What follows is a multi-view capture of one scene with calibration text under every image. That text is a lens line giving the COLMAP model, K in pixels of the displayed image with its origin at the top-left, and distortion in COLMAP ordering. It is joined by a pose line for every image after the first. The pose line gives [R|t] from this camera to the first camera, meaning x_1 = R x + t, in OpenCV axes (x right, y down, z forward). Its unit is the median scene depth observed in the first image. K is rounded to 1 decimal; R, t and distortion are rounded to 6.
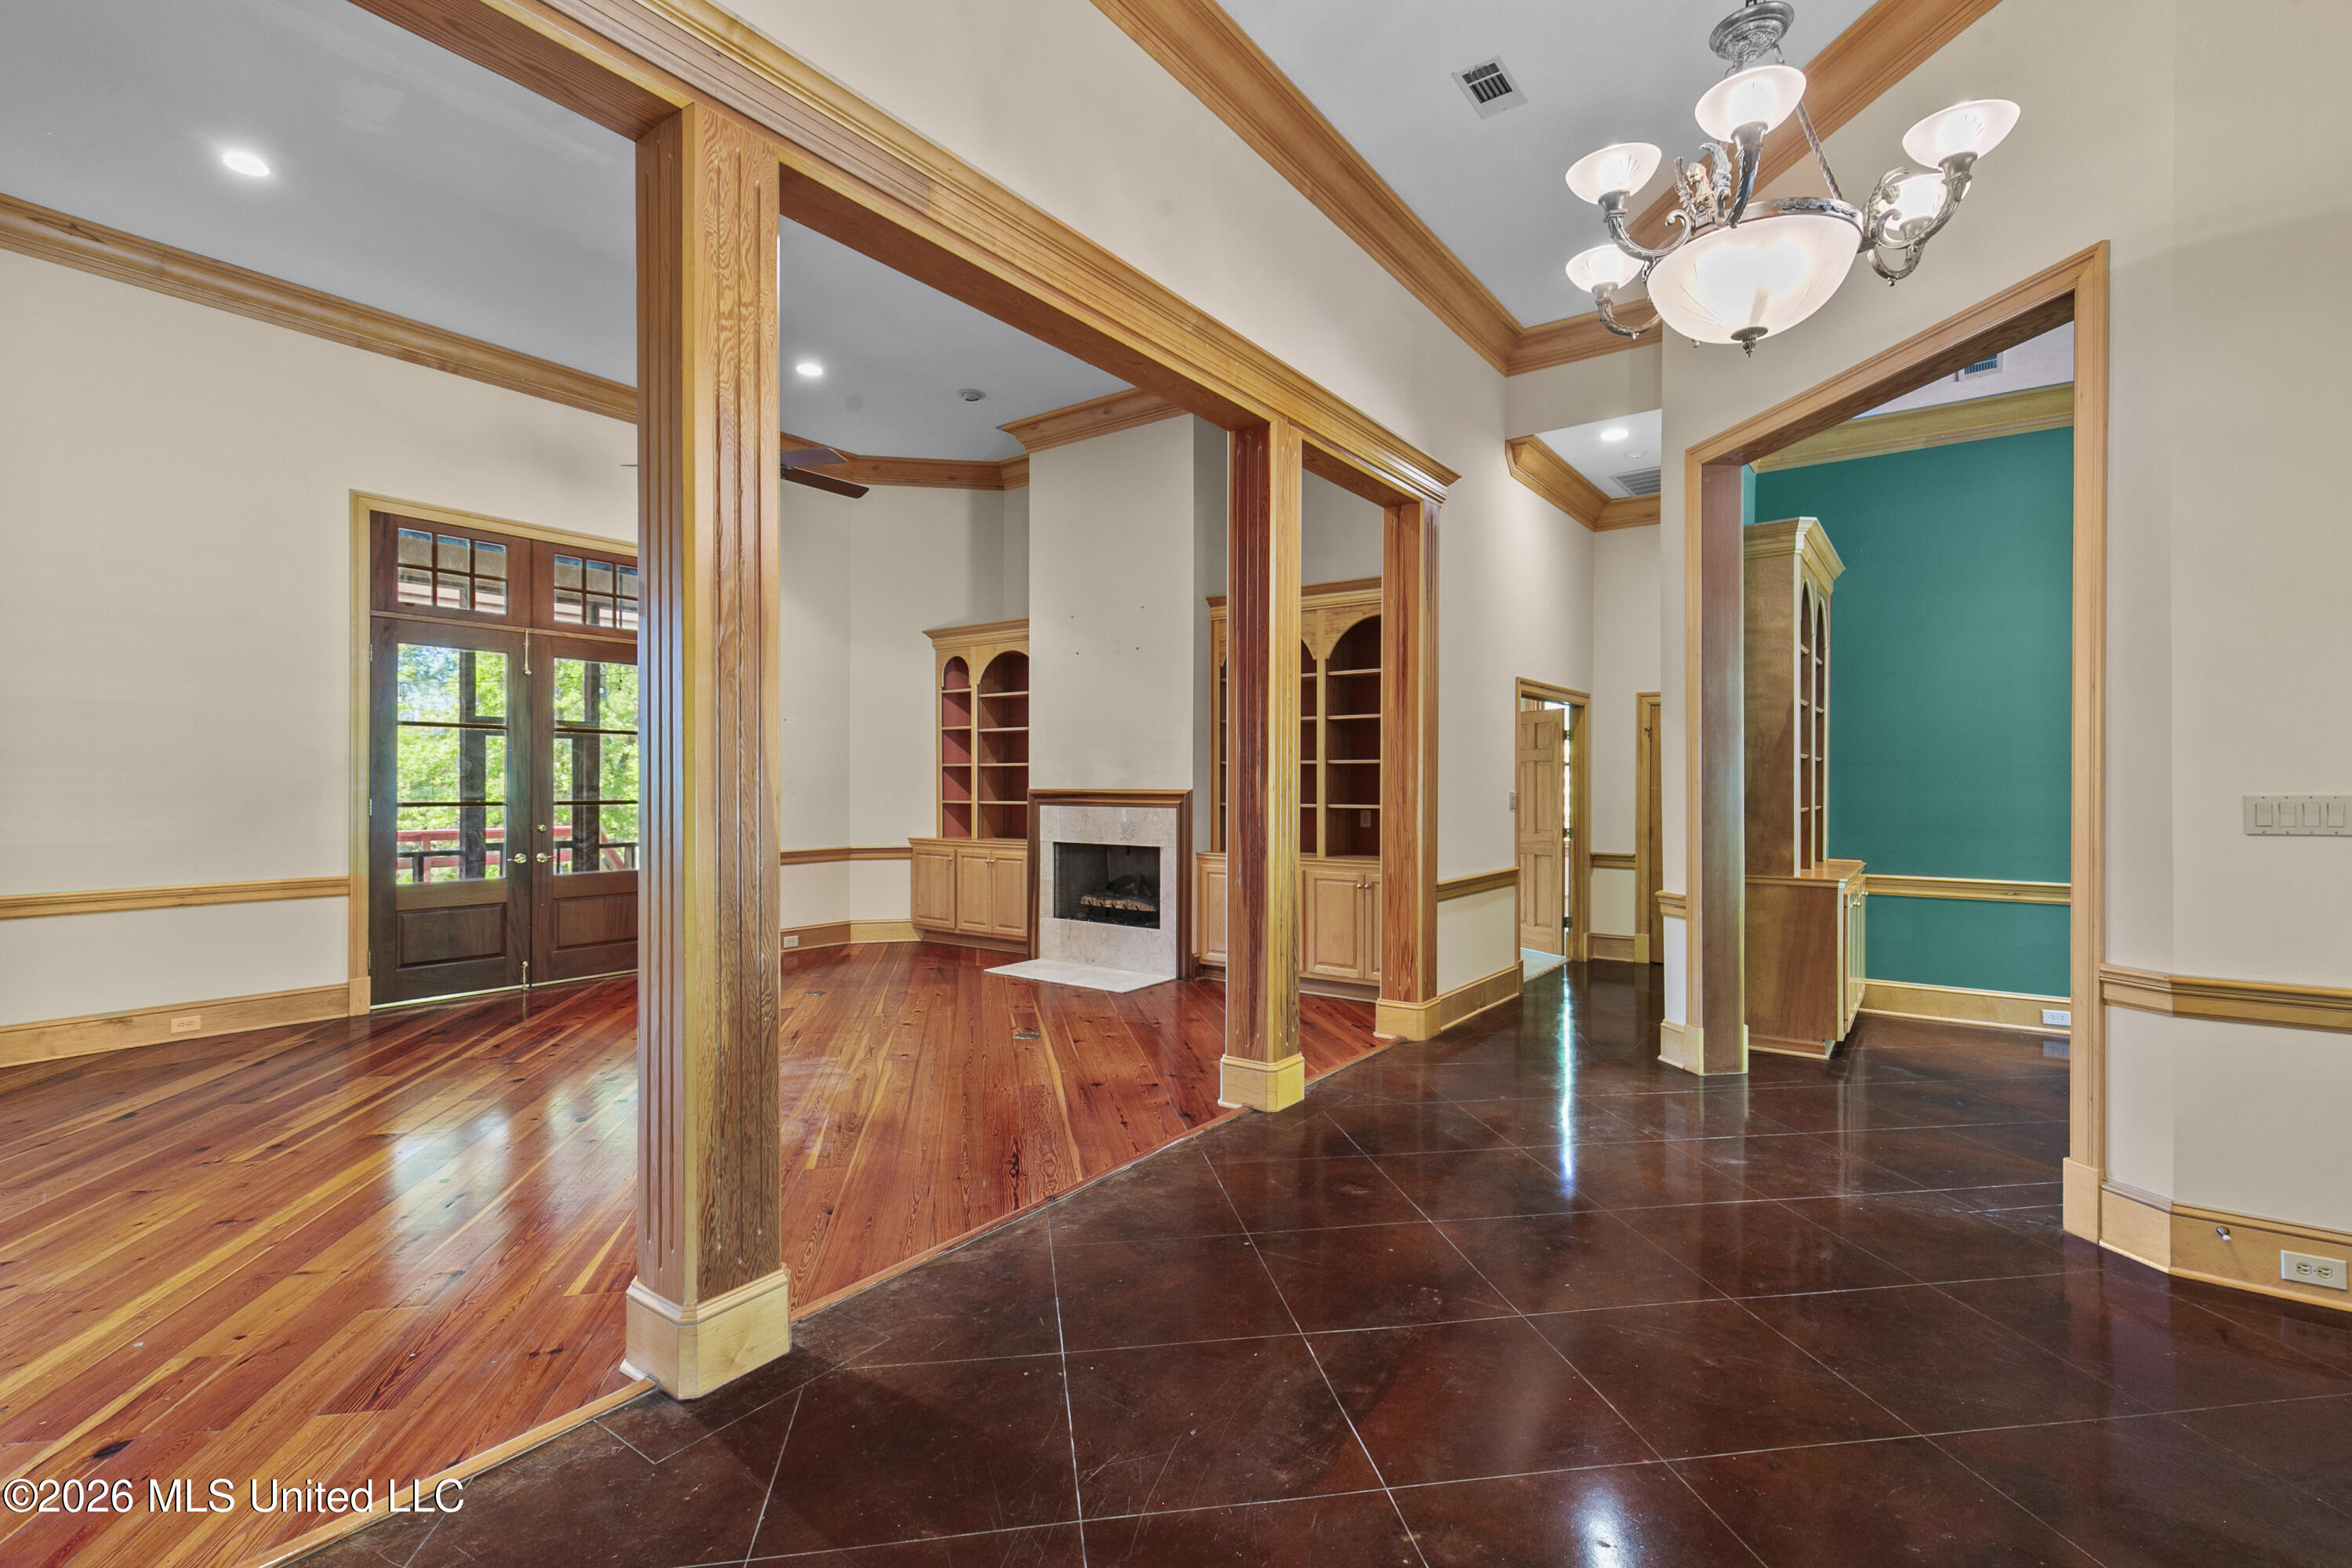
lens RADIAL K [[1058.0, 0, 1175.2], [0, 1058.0, 784.6], [0, 0, 1]] dist [0.003337, 0.001004]
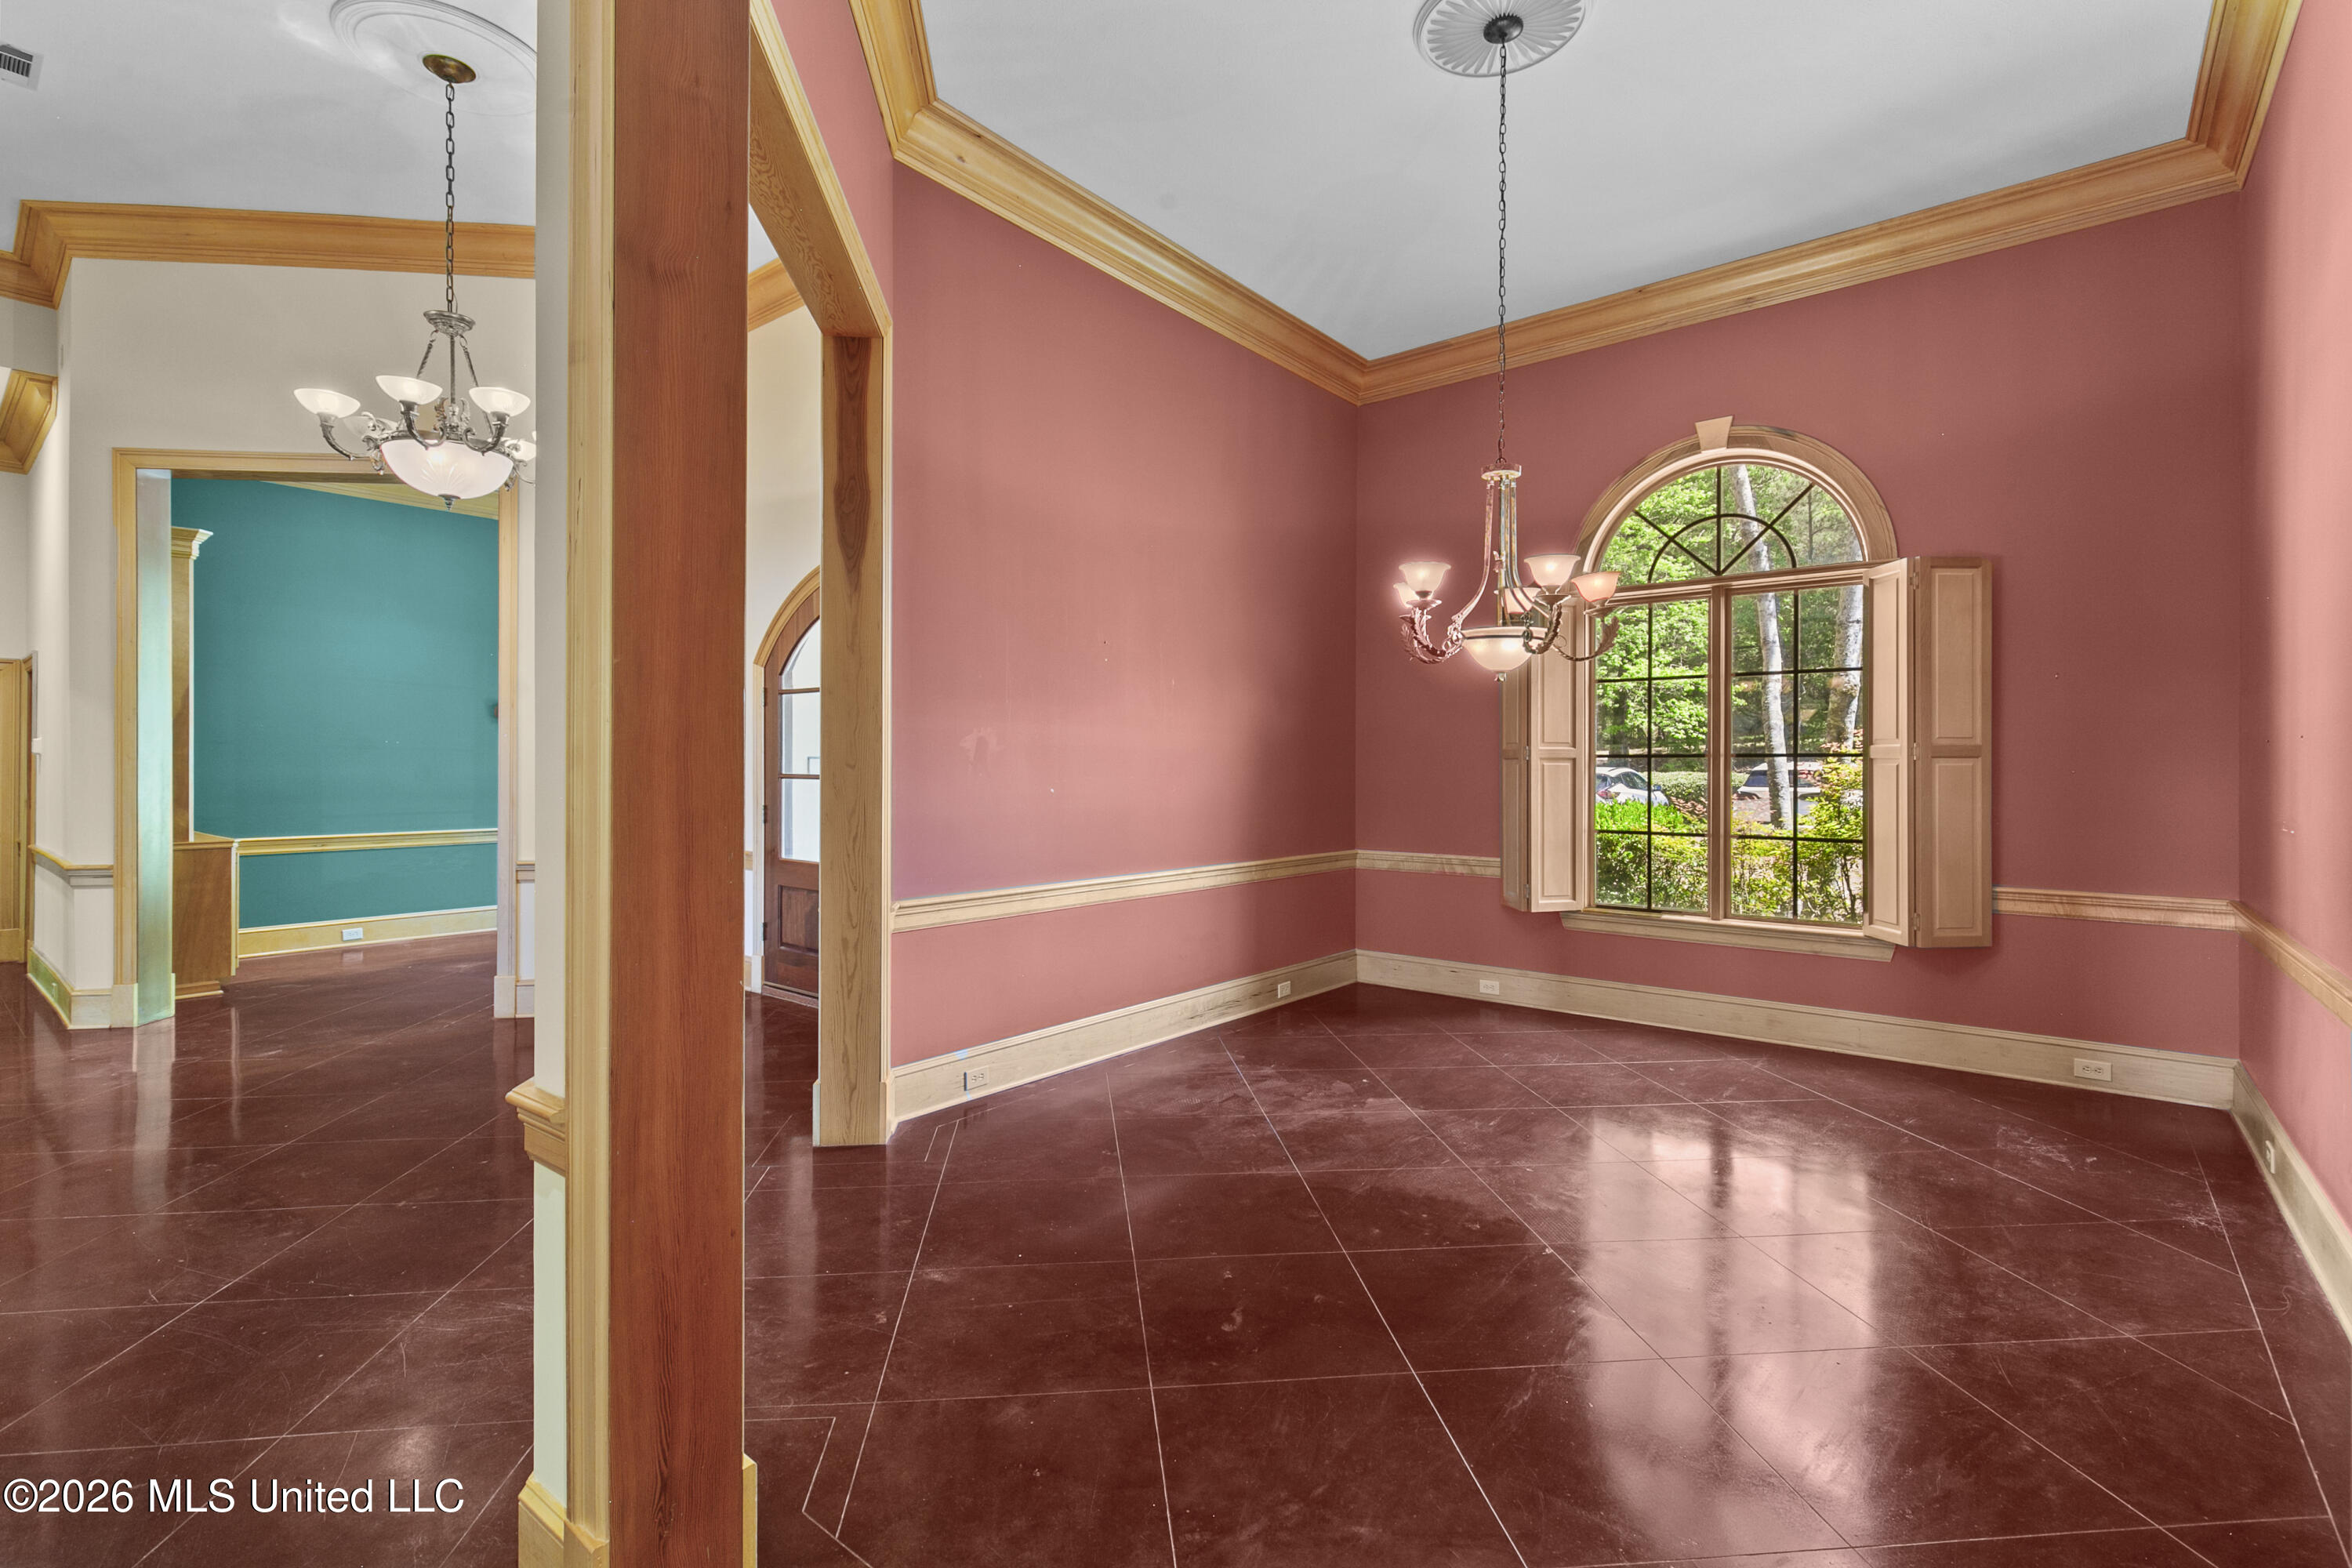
lens RADIAL K [[1064.4, 0, 1169.1], [0, 1064.4, 773.7], [0, 0, 1]] dist [0.006024, -0.000188]
pose [[0.050667, -0.011883, 0.998645, -0.386689], [0.000412, 0.999929, 0.011878, 0.000005], [-0.998716, -0.000190, 0.050668, -0.086484]]
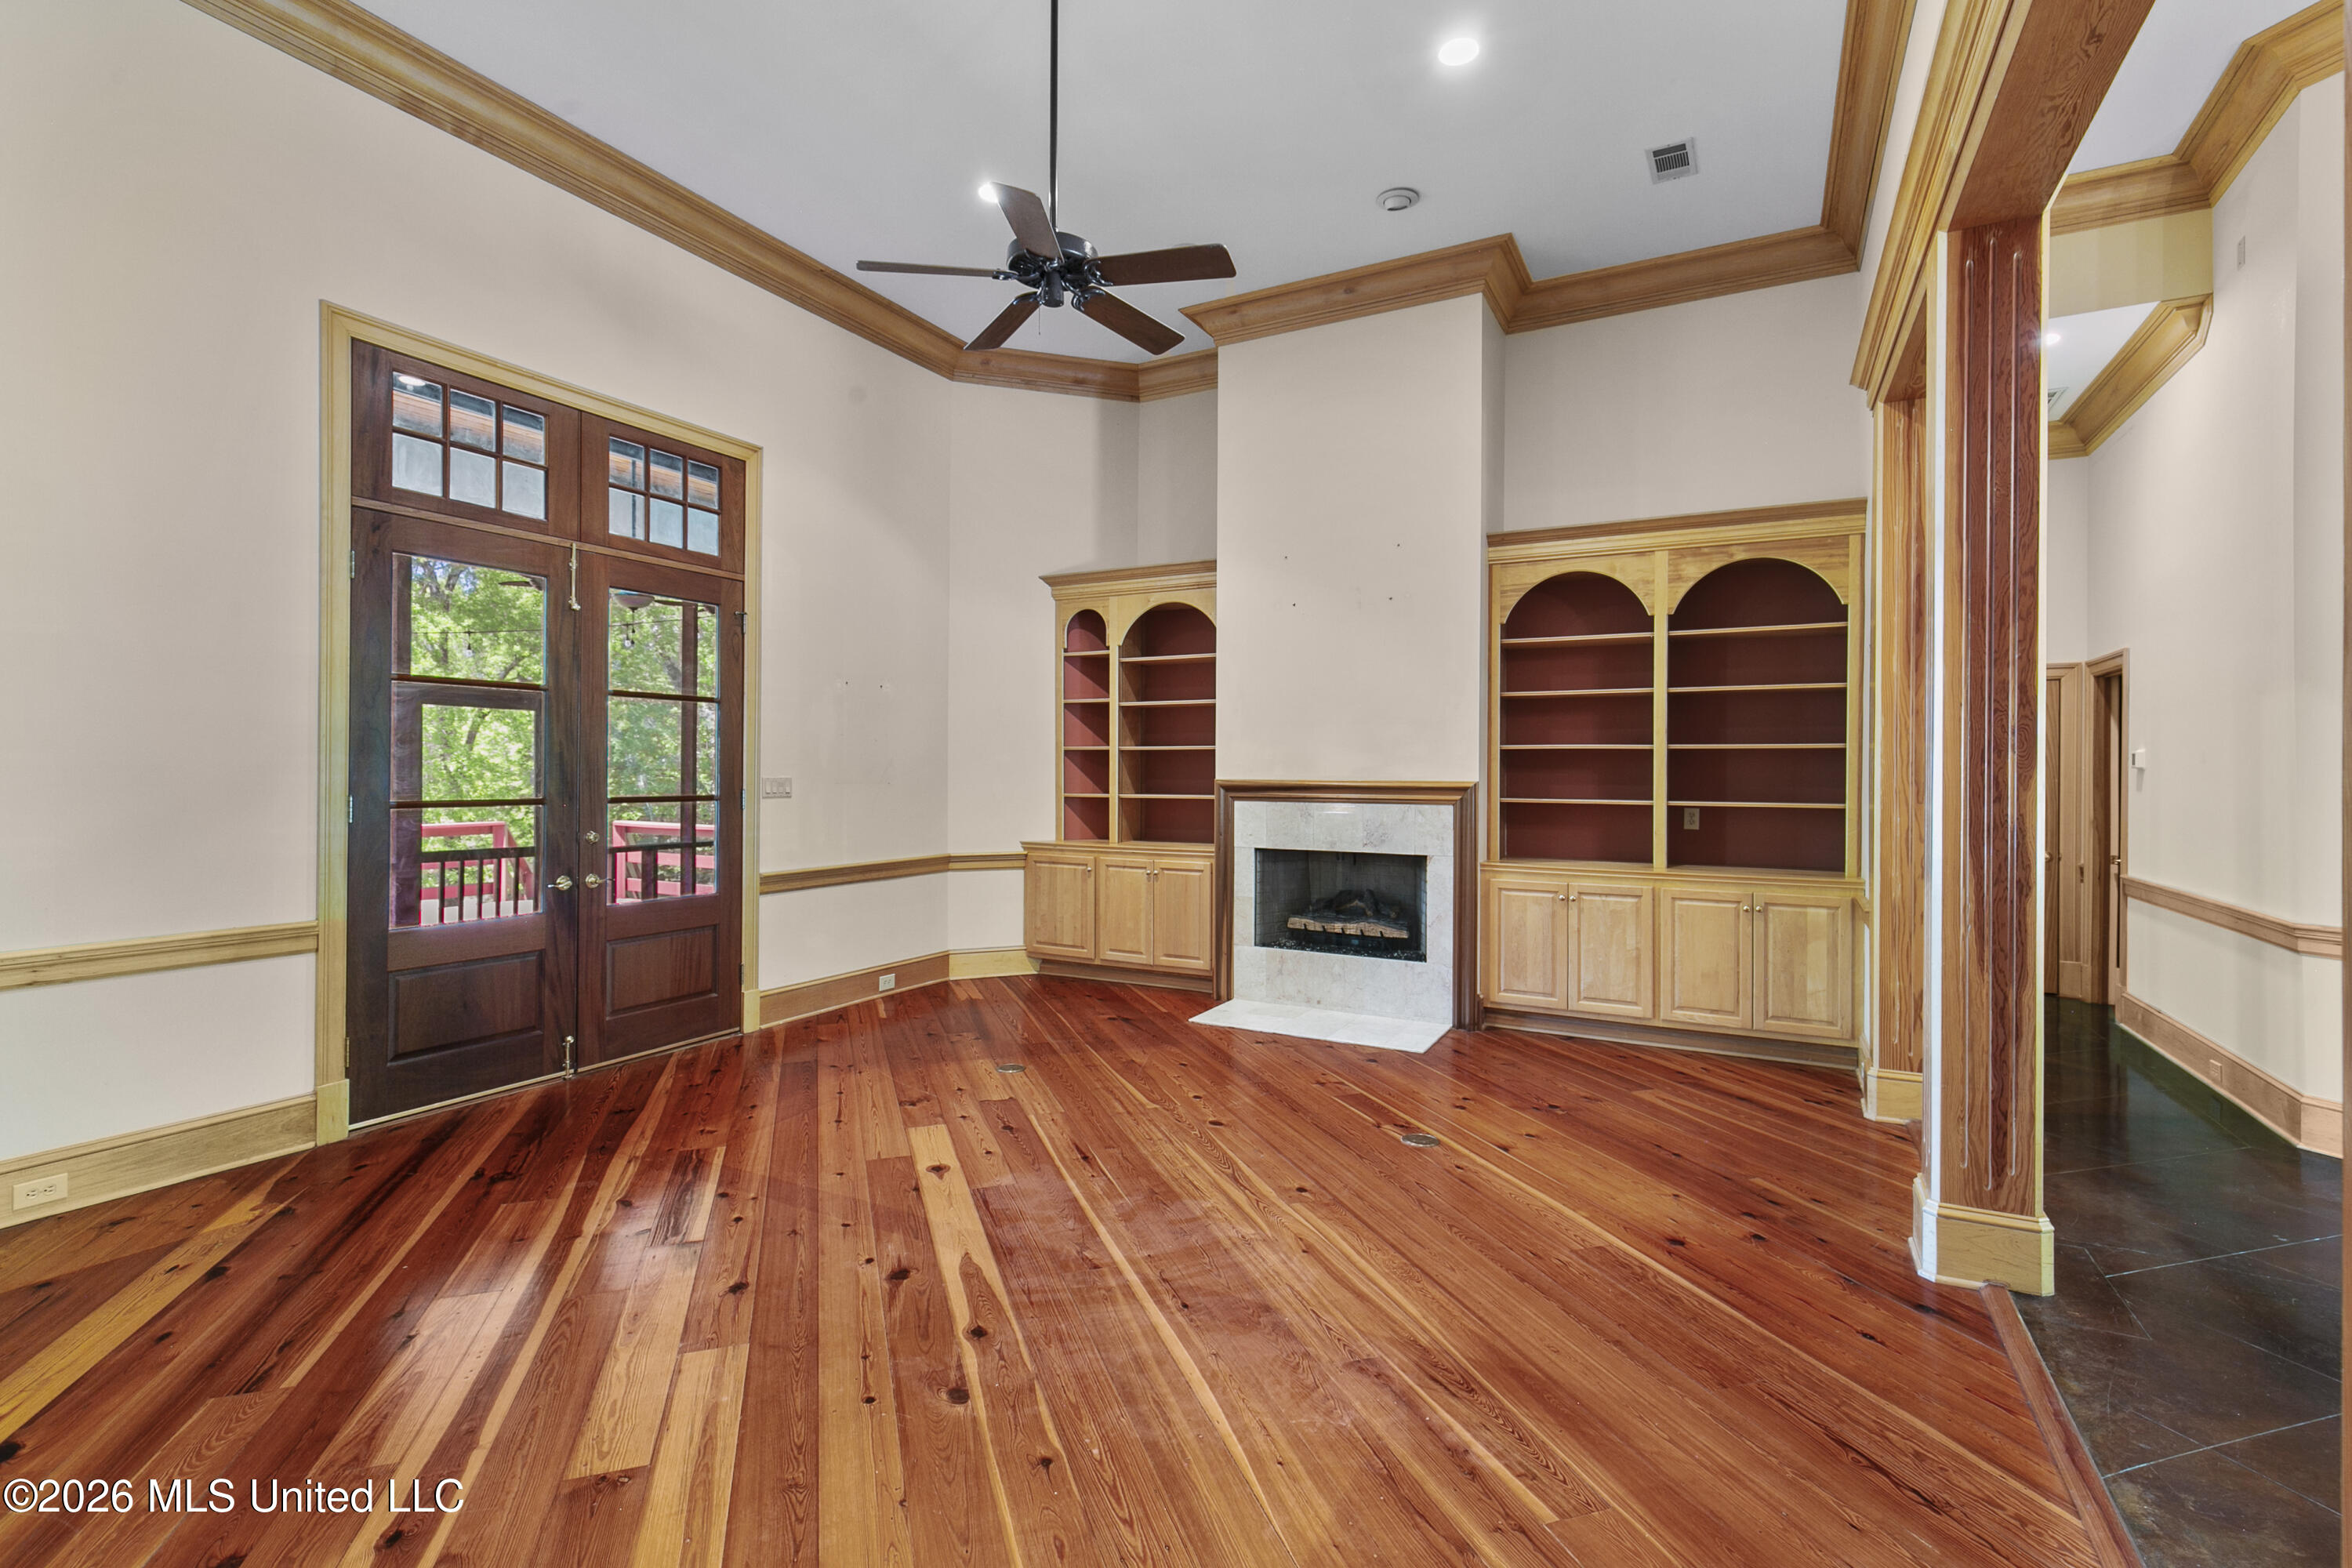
lens RADIAL K [[1064.1, 0, 1177.0], [0, 1064.1, 767.6], [0, 0, 1]] dist [0.006310, -0.001361]
pose [[0.990094, 0.003278, 0.140368, -0.325642], [-0.002965, 0.999993, -0.002439, -0.003072], [-0.140375, 0.001998, 0.990096, 0.273617]]
